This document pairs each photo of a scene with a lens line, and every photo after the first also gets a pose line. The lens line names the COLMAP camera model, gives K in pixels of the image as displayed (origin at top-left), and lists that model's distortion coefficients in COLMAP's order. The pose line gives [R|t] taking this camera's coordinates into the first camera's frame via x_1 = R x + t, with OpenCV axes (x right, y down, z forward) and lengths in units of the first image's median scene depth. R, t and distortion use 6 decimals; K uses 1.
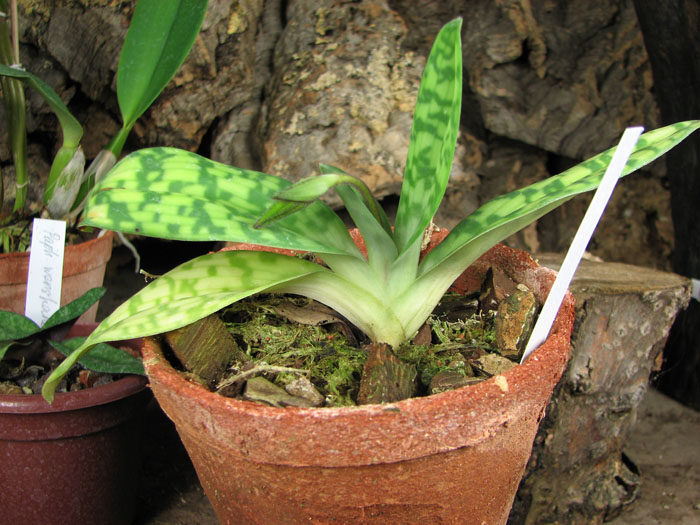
lens RADIAL K [[760.3, 0, 349.9], [0, 760.3, 278.8], [0, 0, 1]] dist [-0.092822, 0.000000]
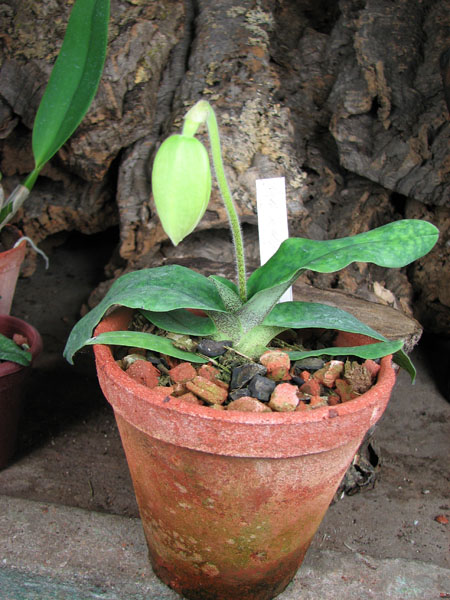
lens RADIAL K [[651.7, 0, 209.4], [0, 651.7, 285.5], [0, 0, 1]] dist [-0.092822, 0.000000]
pose [[0.989618, 0.087151, -0.114284, 0.120425], [-0.078682, 0.993949, 0.076639, -0.076776], [0.120272, -0.066852, 0.990488, -0.101561]]
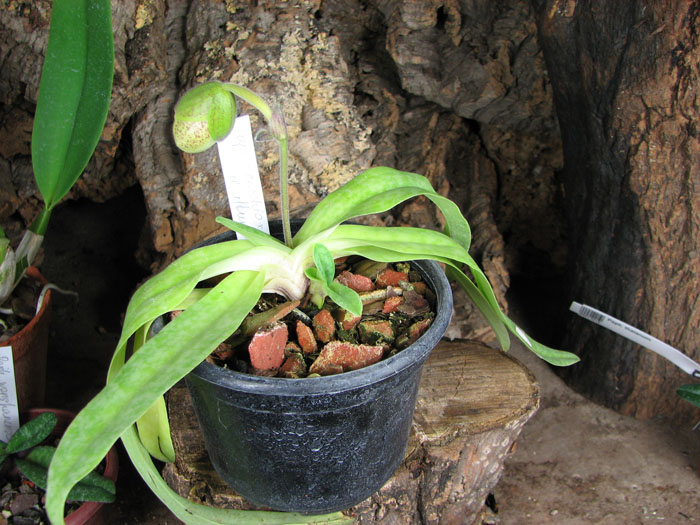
lens RADIAL K [[760.3, 0, 339.5], [0, 760.3, 284.9], [0, 0, 1]] dist [-0.092822, 0.000000]
pose [[0.998072, -0.046736, 0.040843, 0.047318], [0.031675, 0.949427, 0.312385, -0.305101], [-0.053377, -0.310489, 0.949077, -0.043546]]
